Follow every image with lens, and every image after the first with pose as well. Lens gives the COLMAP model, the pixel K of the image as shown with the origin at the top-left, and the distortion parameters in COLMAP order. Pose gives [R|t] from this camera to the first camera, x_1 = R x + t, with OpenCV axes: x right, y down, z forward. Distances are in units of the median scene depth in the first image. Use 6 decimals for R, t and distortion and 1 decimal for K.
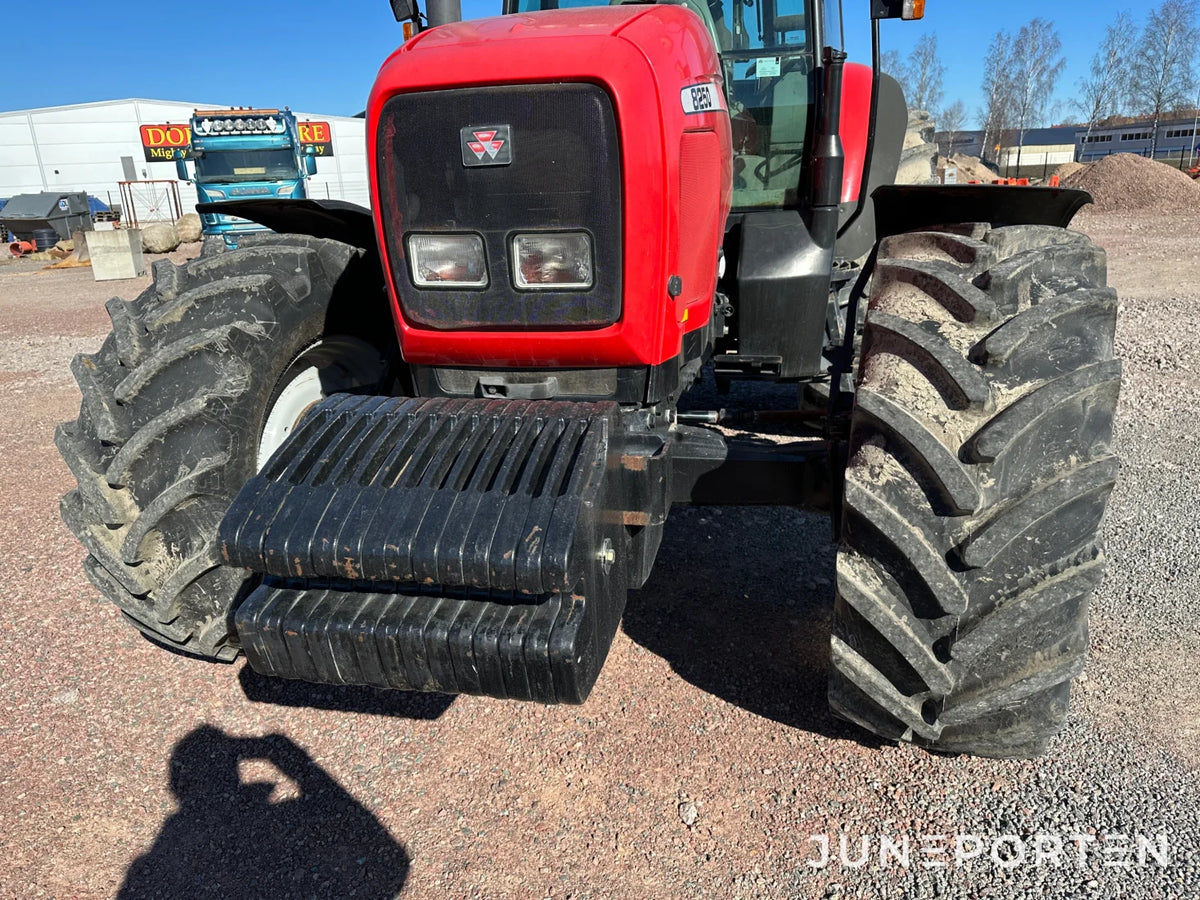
lens RADIAL K [[818.4, 0, 600.0], [0, 818.4, 450.0], [0, 0, 1]] dist [0.142032, -0.231509]
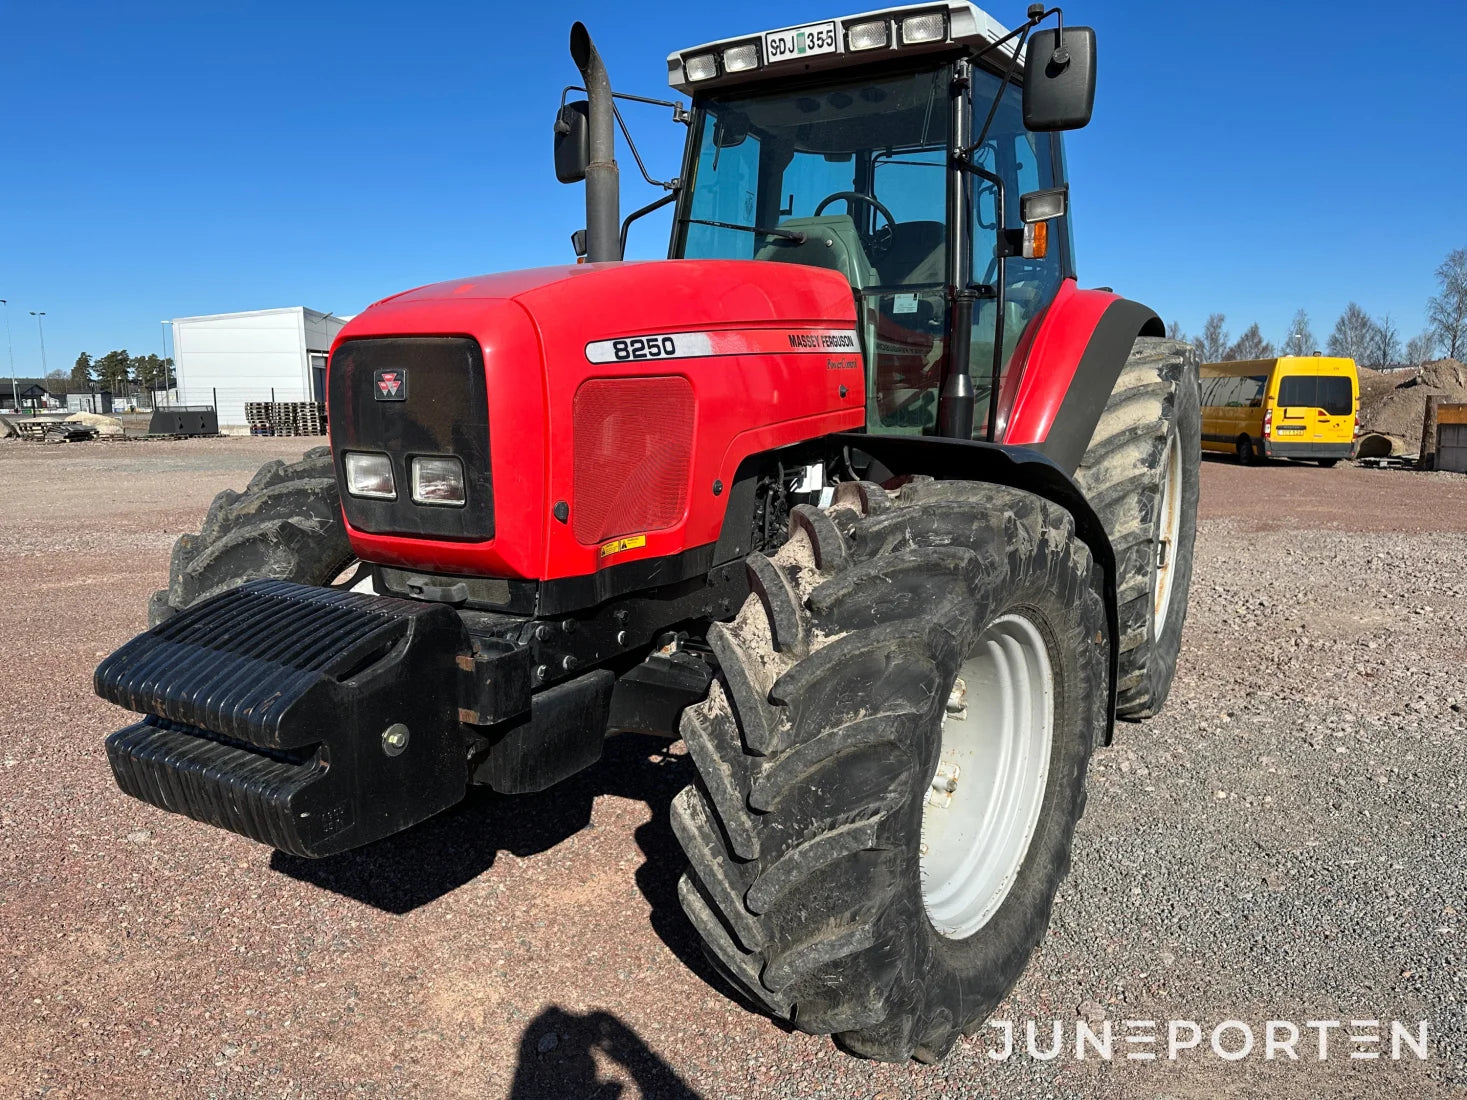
lens RADIAL K [[1003.9, 0, 726.7], [0, 1003.9, 559.8], [0, 0, 1]] dist [0.164074, -0.300069]
pose [[0.948156, 0.088505, -0.305233, 0.711262], [-0.132886, 0.982858, -0.127798, 0.006449], [0.288690, 0.161734, 0.943663, -0.188706]]
